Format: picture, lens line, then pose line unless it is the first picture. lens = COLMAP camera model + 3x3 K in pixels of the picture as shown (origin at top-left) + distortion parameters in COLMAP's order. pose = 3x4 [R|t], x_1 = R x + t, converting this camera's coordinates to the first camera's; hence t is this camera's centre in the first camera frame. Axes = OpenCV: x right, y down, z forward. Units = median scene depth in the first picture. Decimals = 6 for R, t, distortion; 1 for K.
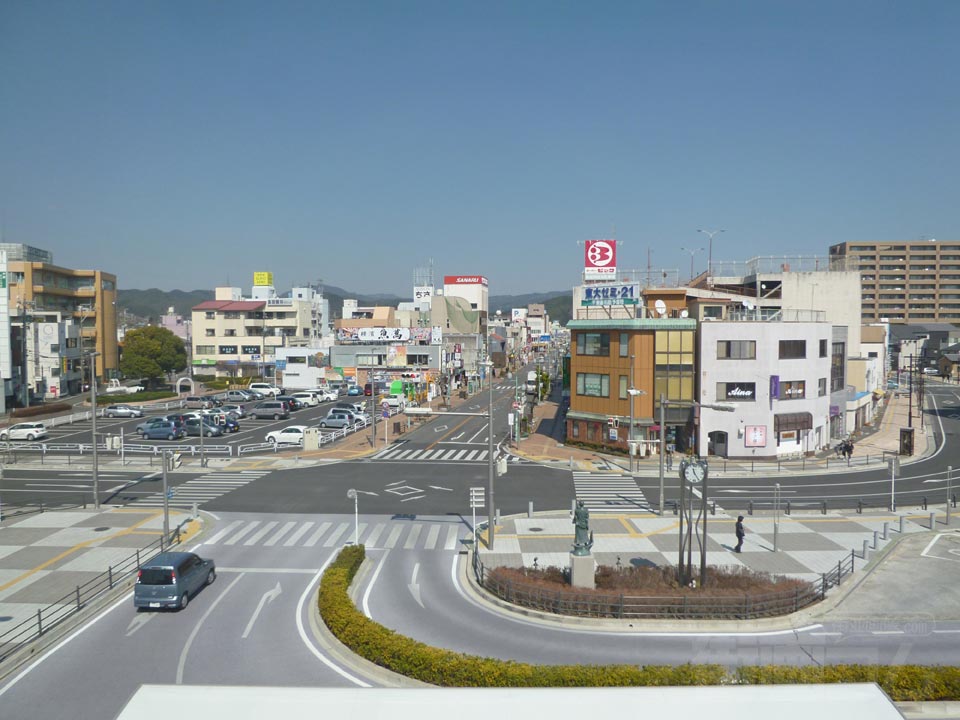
lens RADIAL K [[693.2, 0, 480.0], [0, 693.2, 360.0], [0, 0, 1]] dist [-0.069036, -0.000263]
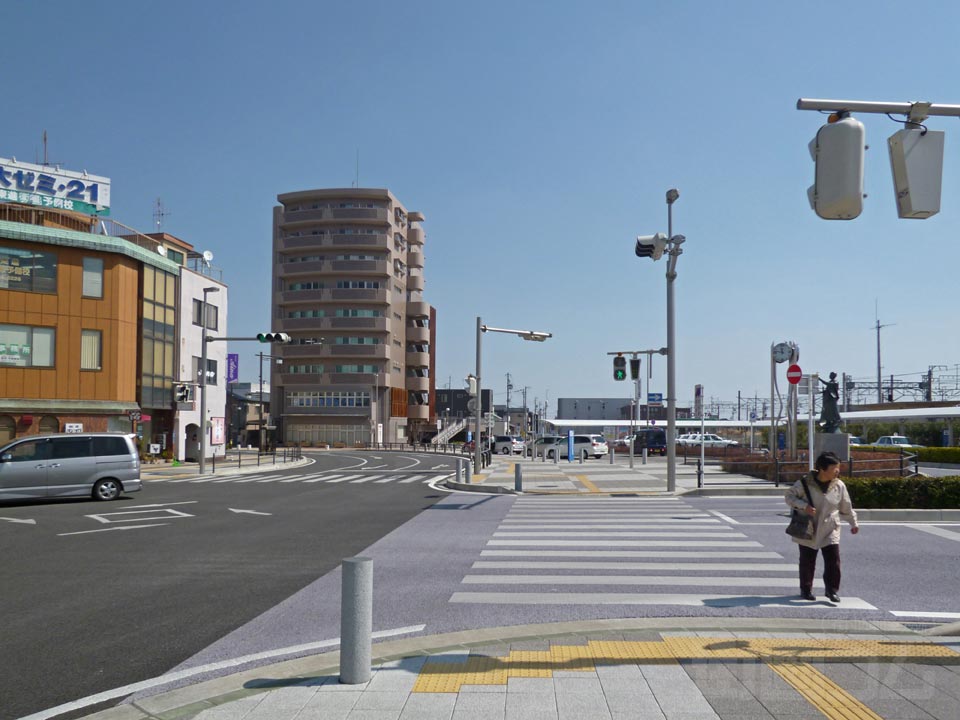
lens RADIAL K [[707.3, 0, 482.8], [0, 707.3, 414.4], [0, 0, 1]] dist [-0.031813, 0.039661]
pose [[0.071344, 0.021851, 0.997212, -0.339114], [0.037933, 0.998977, -0.024604, 0.114003], [-0.996730, 0.039583, 0.070443, 0.594493]]
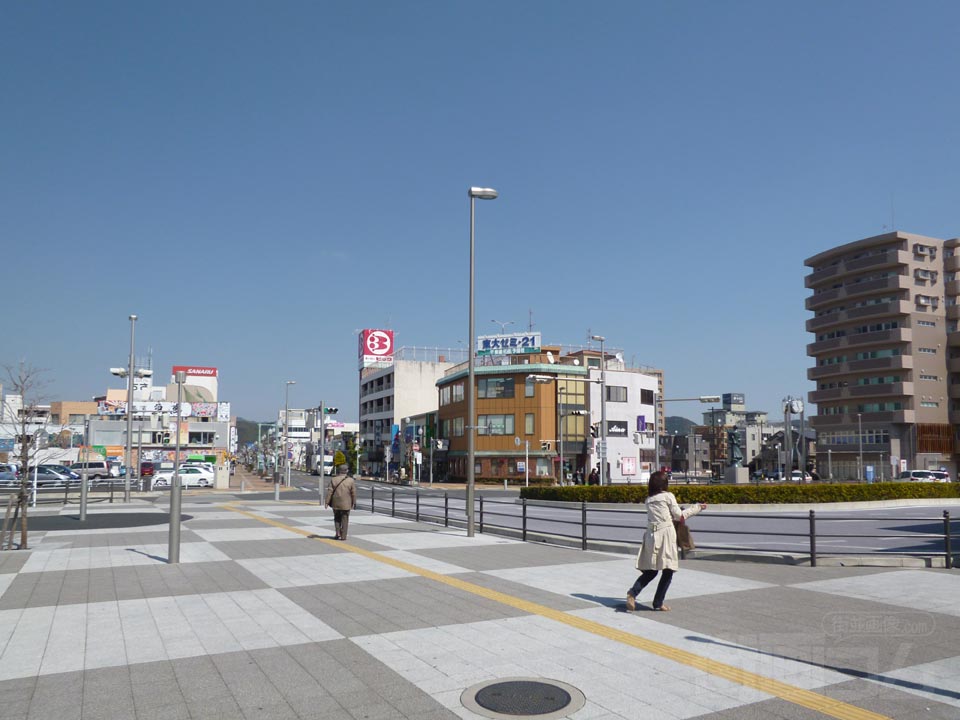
lens RADIAL K [[707.3, 0, 482.8], [0, 707.3, 414.4], [0, 0, 1]] dist [-0.031813, 0.039661]
pose [[0.878863, 0.035176, 0.475776, -0.384146], [0.017093, 0.994316, -0.105089, 0.135317], [-0.476768, 0.100492, 0.873266, 0.027483]]
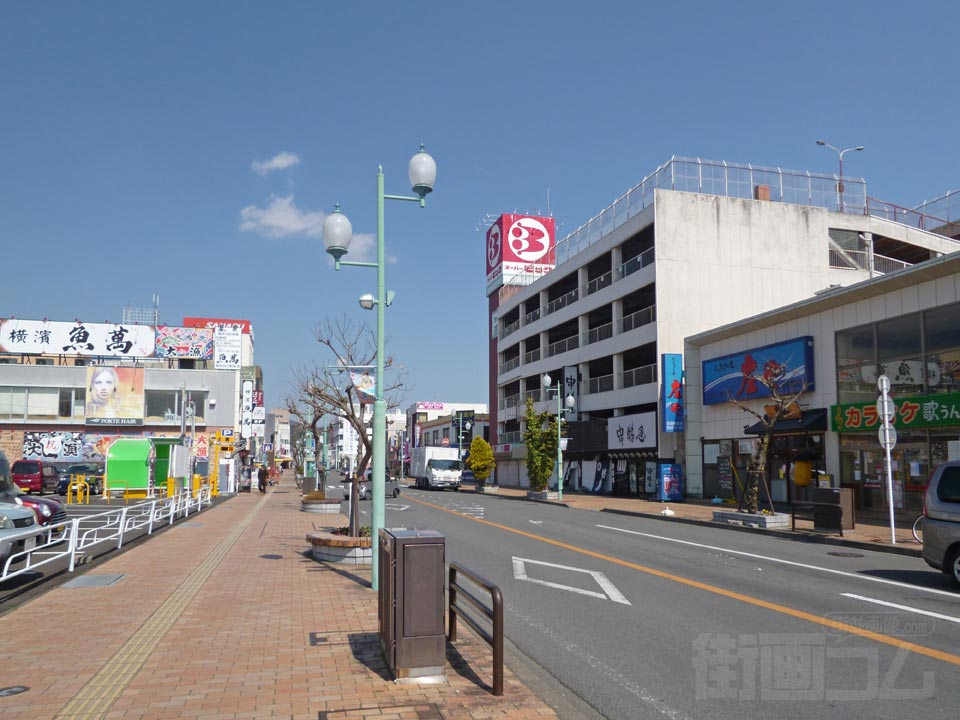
lens RADIAL K [[707.3, 0, 482.8], [0, 707.3, 414.4], [0, 0, 1]] dist [-0.031813, 0.039661]
pose [[0.913872, 0.031025, 0.404815, -0.172179], [0.015990, 0.993552, -0.112244, 0.098892], [-0.405687, 0.109050, 0.907483, 1.055075]]
